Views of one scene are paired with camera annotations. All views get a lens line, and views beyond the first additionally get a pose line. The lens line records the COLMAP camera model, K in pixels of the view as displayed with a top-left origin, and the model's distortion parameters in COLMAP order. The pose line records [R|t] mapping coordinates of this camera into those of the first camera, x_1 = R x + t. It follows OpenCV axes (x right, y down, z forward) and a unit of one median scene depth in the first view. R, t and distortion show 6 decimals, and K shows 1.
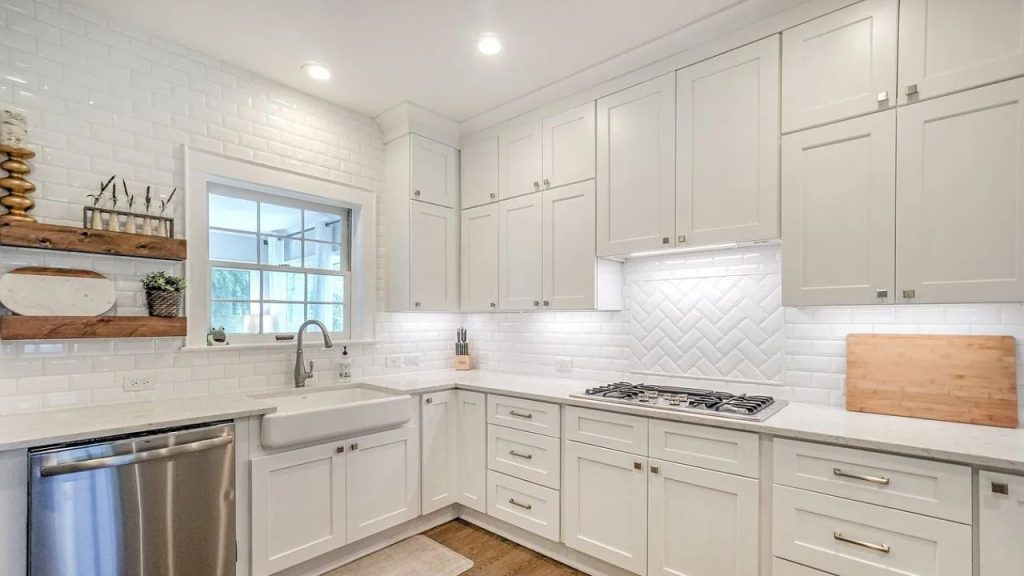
lens RADIAL K [[445.0, 0, 512.0], [0, 445.0, 288.0], [0, 0, 1]] dist [0.000812, 0.000407]
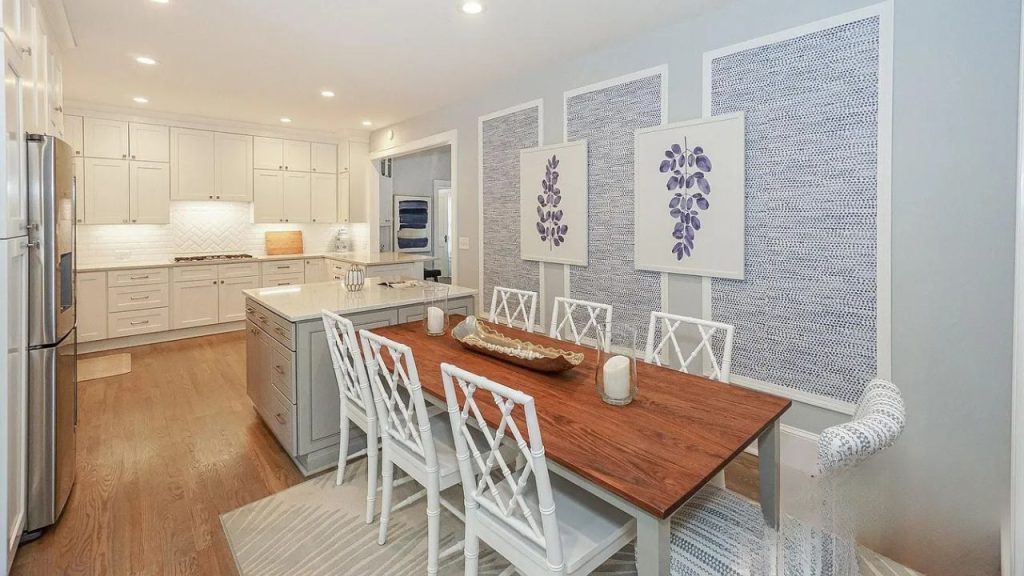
lens RADIAL K [[445.0, 0, 512.0], [0, 445.0, 288.0], [0, 0, 1]] dist [0.000812, 0.000407]
pose [[0.104455, -0.149563, 0.983219, -2.213768], [-0.062303, 0.985702, 0.156559, -0.108357], [-0.992576, -0.077611, 0.093643, -1.064047]]
